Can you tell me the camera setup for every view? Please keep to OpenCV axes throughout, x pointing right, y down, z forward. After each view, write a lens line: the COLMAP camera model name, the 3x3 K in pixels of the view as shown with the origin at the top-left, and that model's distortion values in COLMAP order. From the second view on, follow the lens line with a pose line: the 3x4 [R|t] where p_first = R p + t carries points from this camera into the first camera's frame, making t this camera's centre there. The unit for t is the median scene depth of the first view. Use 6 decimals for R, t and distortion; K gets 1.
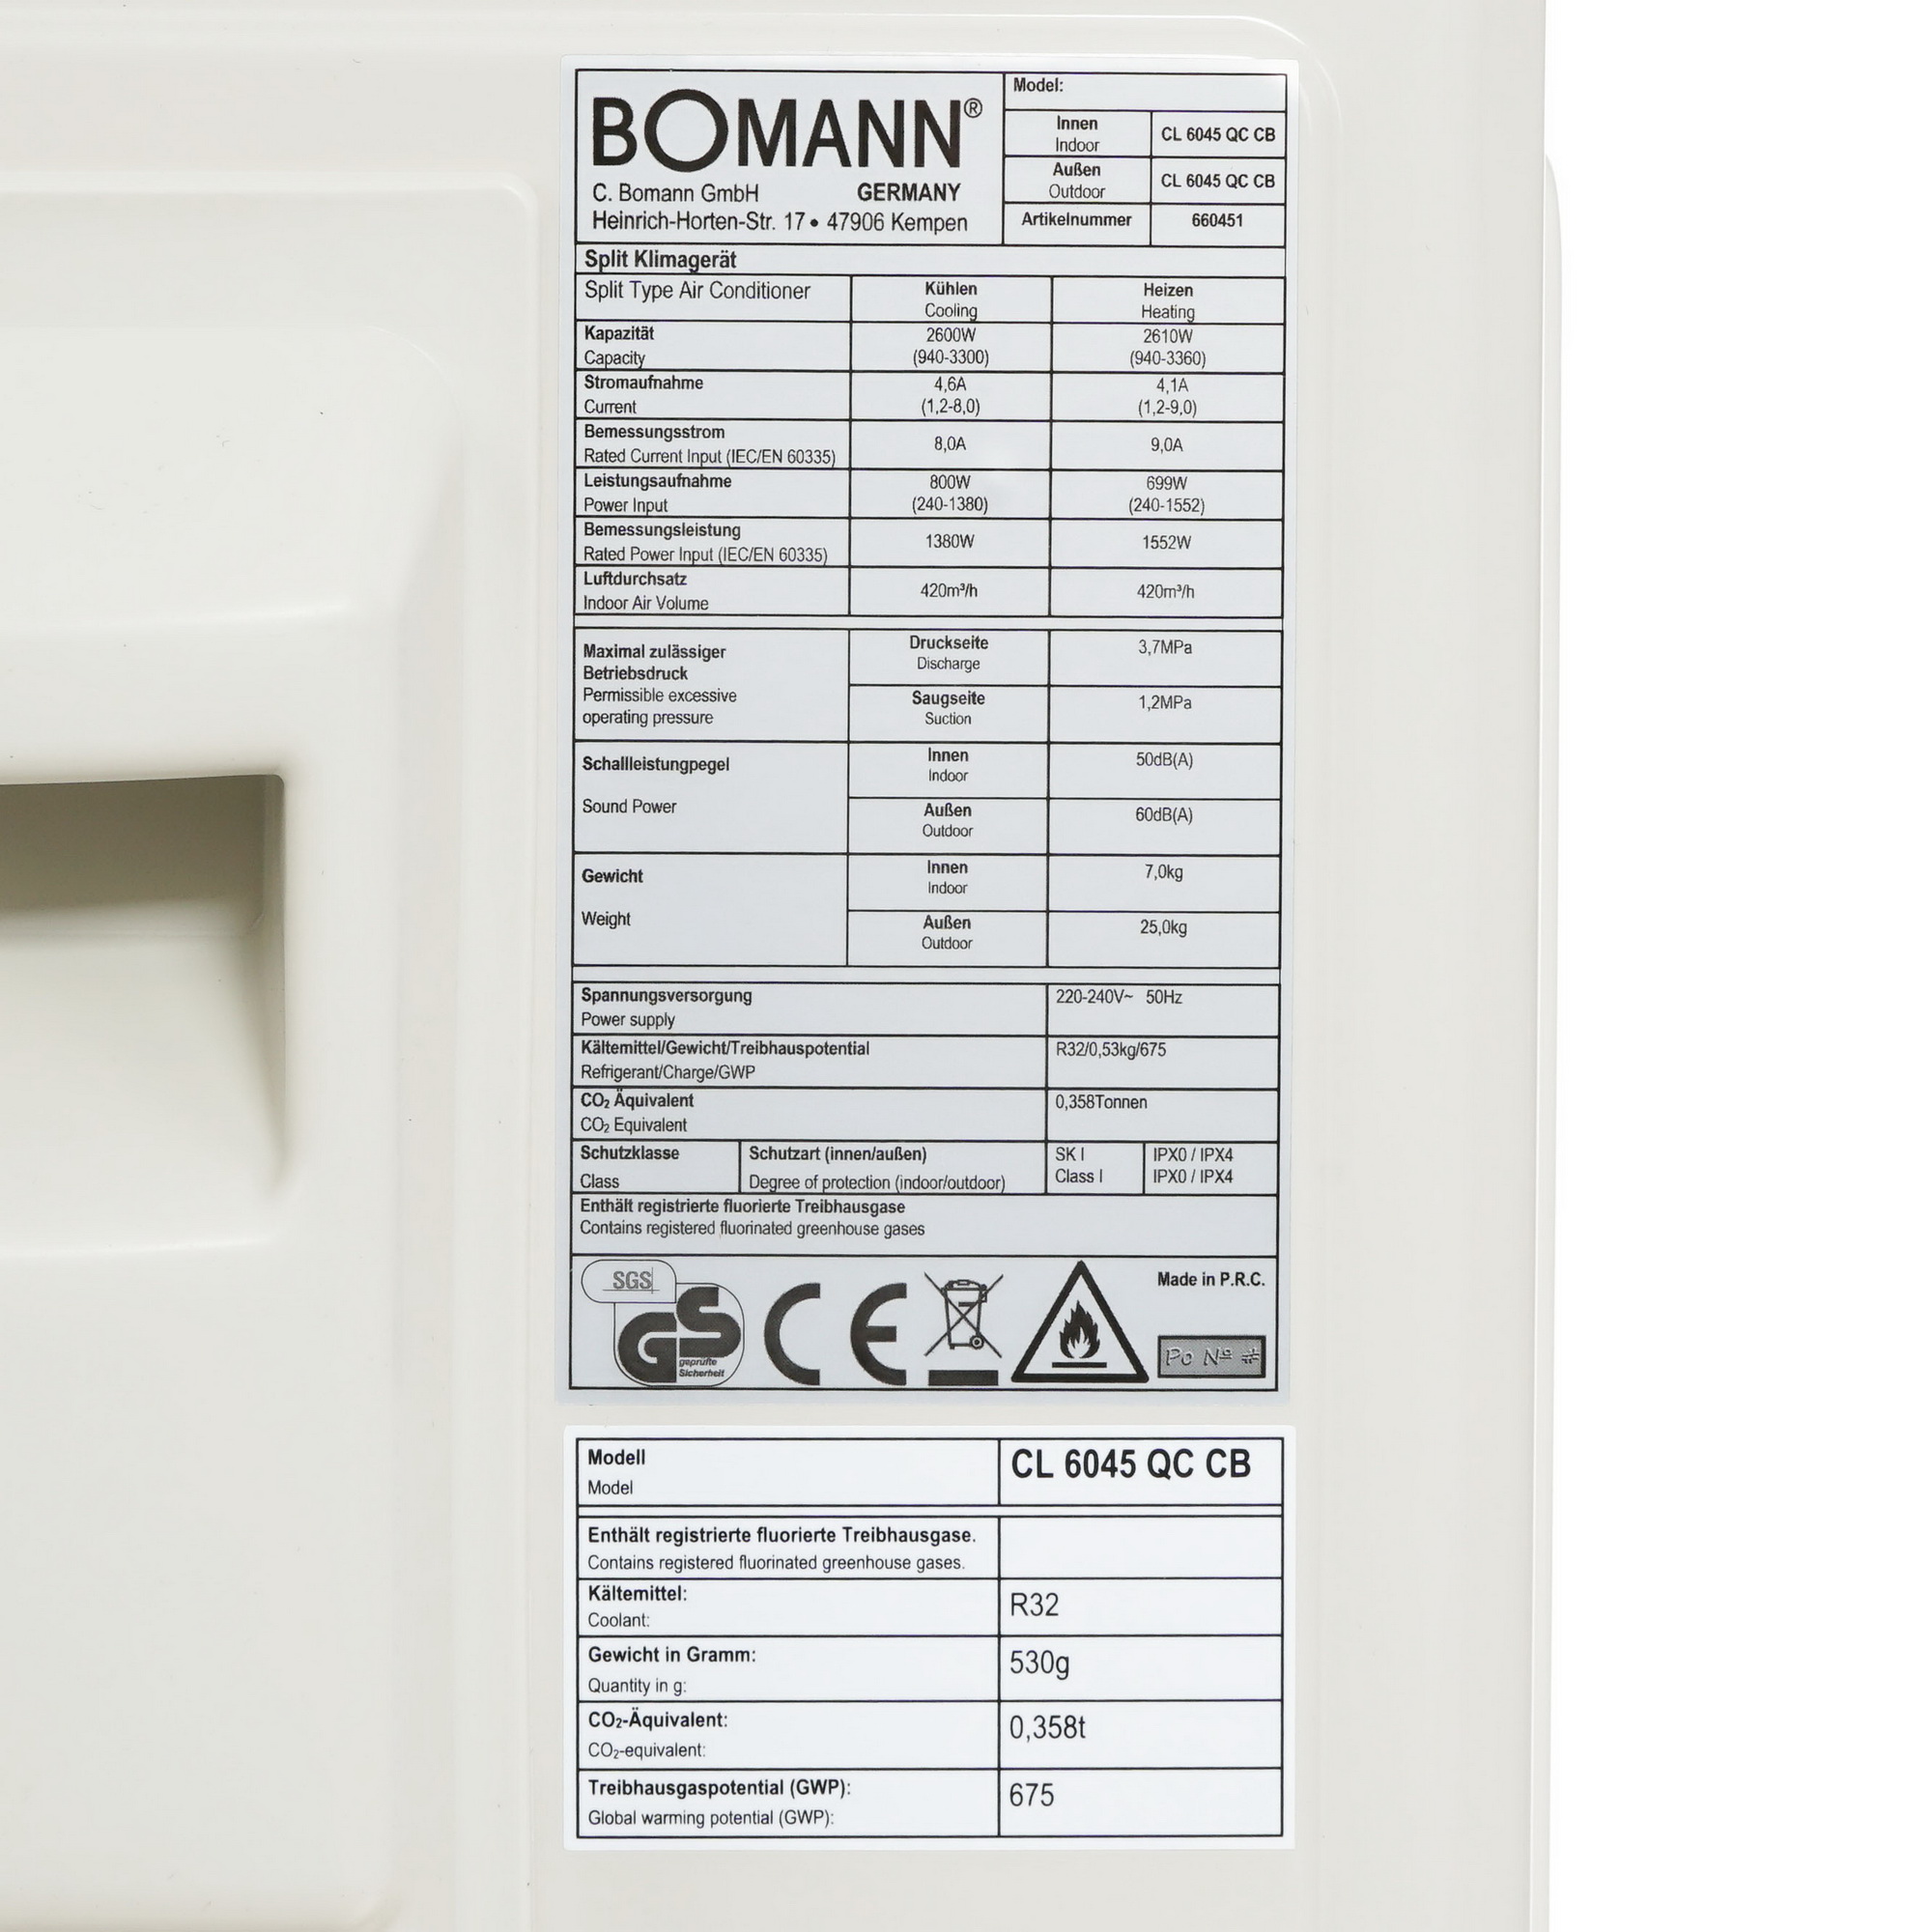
lens RADIAL K [[5001.1, 0, 974.0], [0, 5001.1, 961.9], [0, 0, 1]] dist [-0.094959, 0.000000]
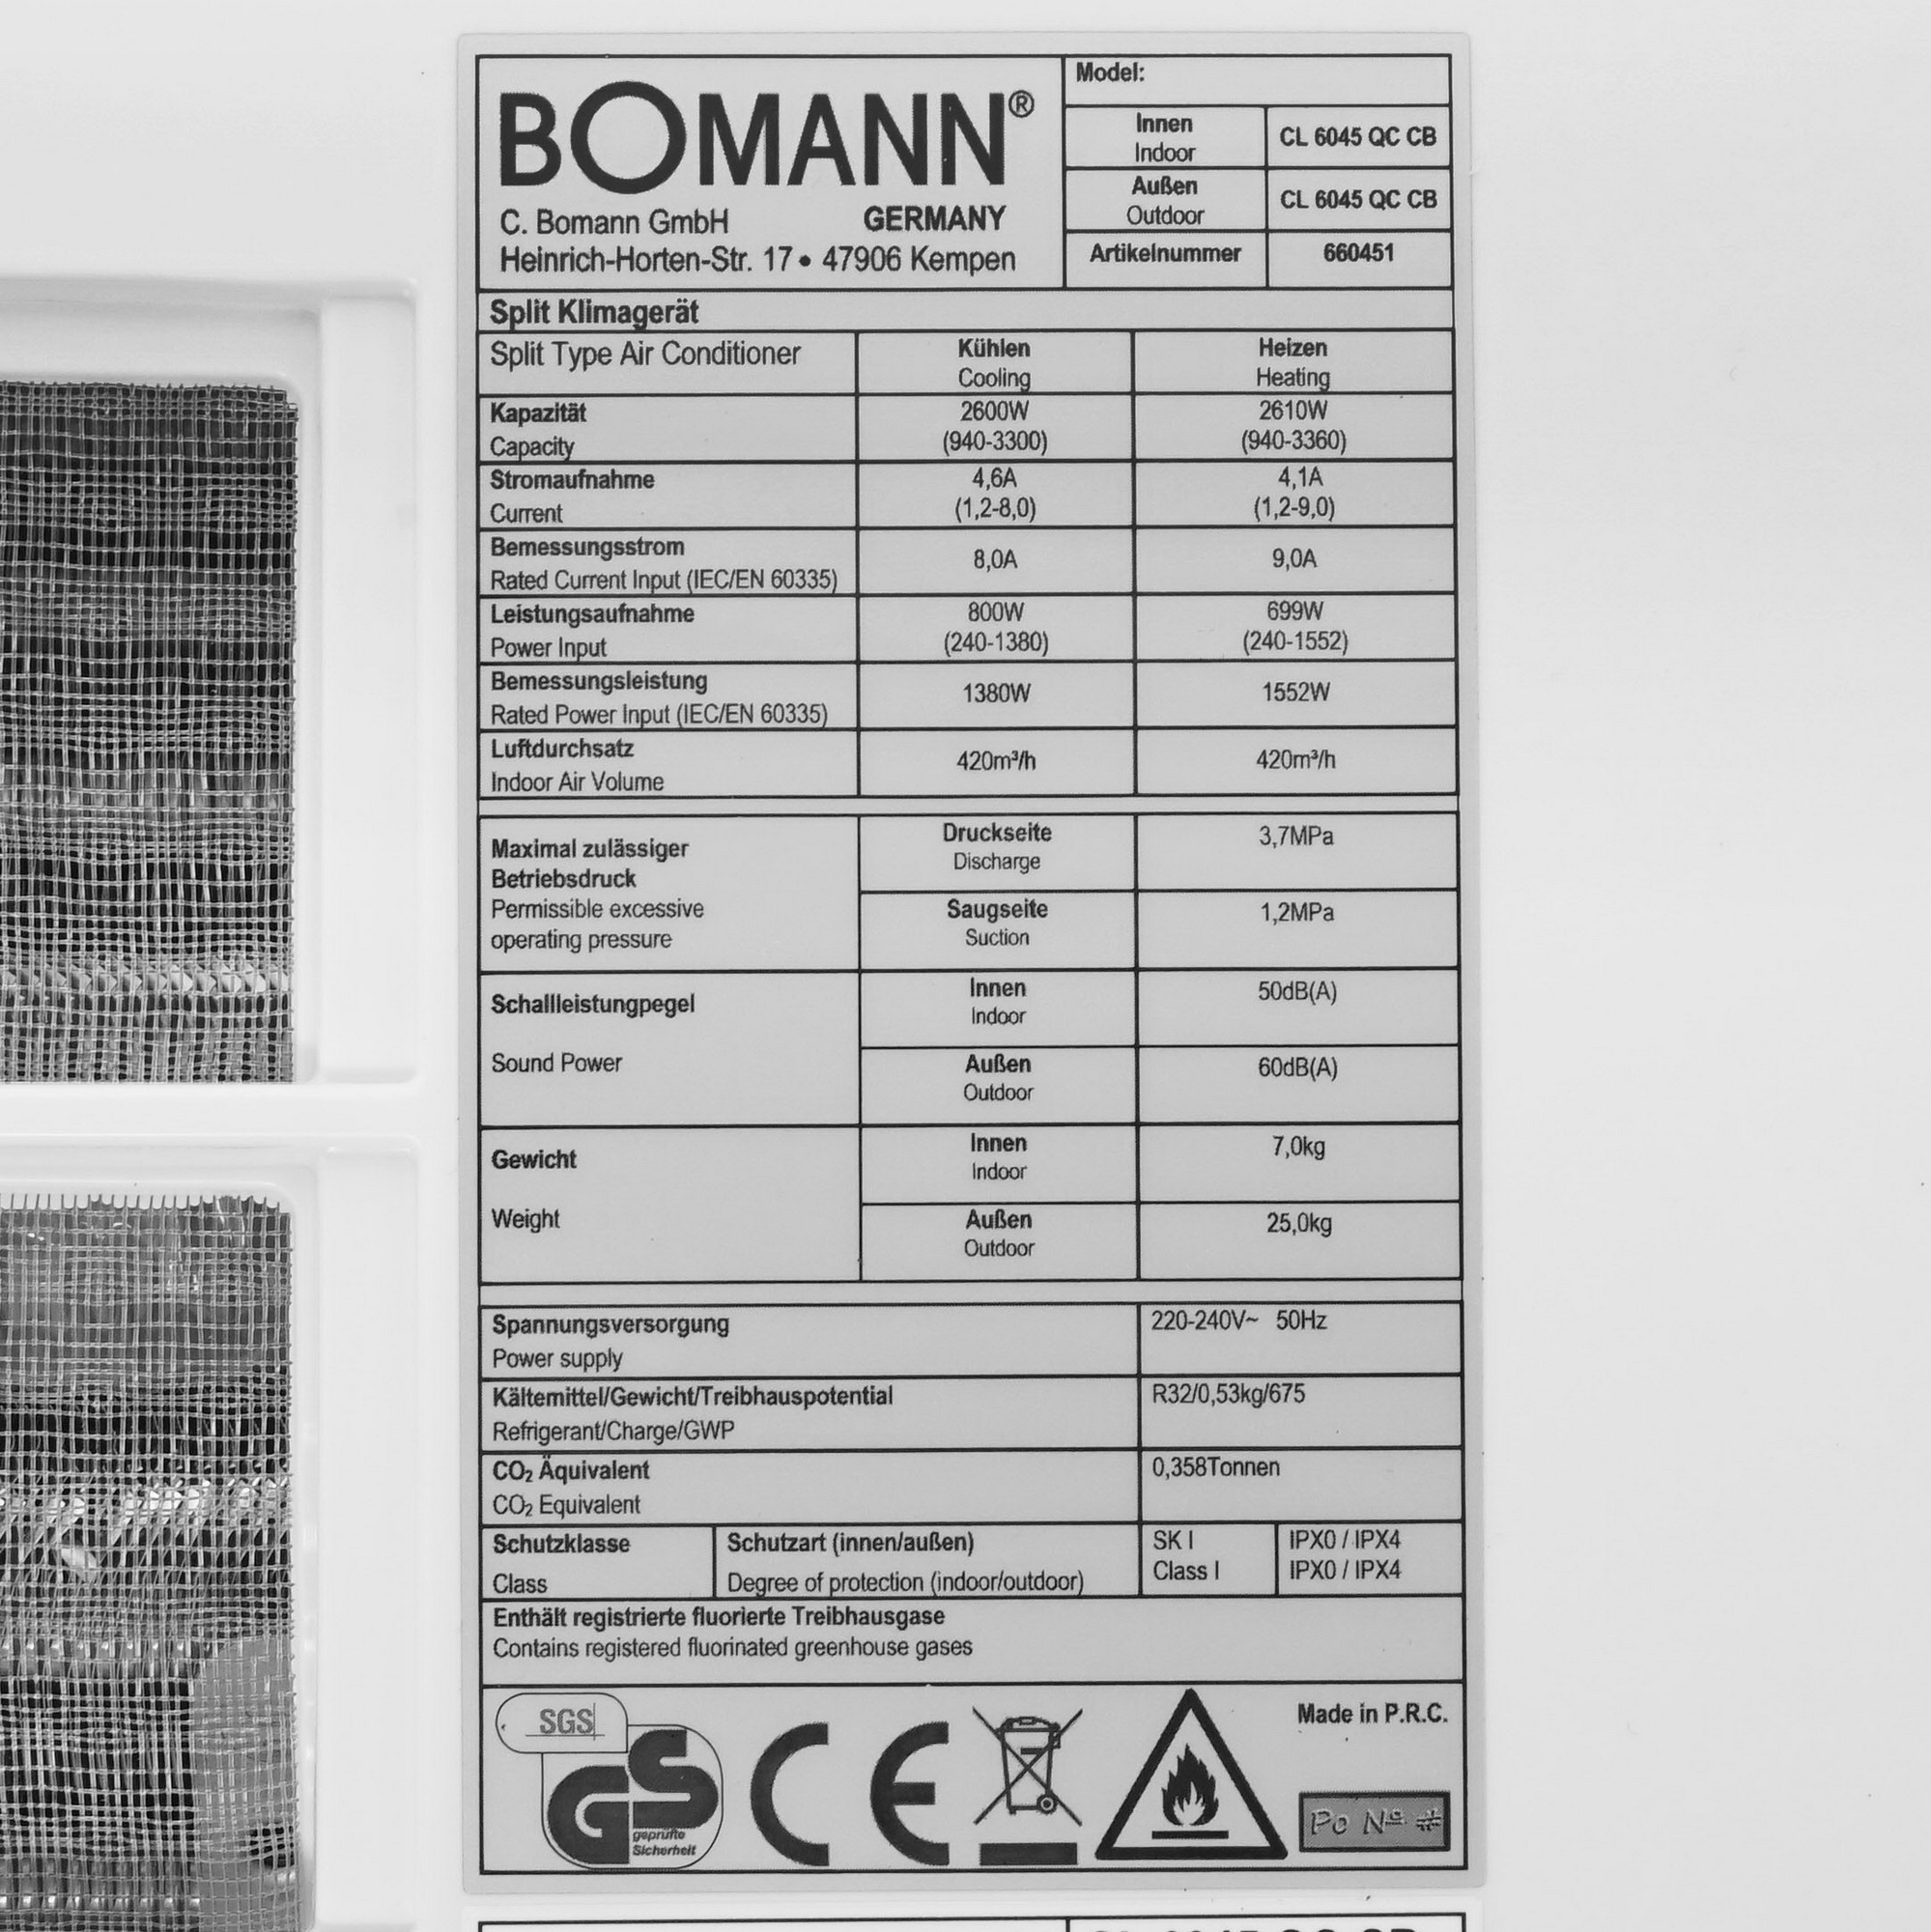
lens RADIAL K [[5001.0, 0, 954.1], [0, 5001.0, 972.4], [0, 0, 1]] dist [-0.094959, 0.000000]
pose [[0.999345, -0.012618, -0.033914, 0.013100], [0.010297, 0.997648, -0.067764, 0.005378], [0.034689, 0.067371, 0.997125, 0.278455]]
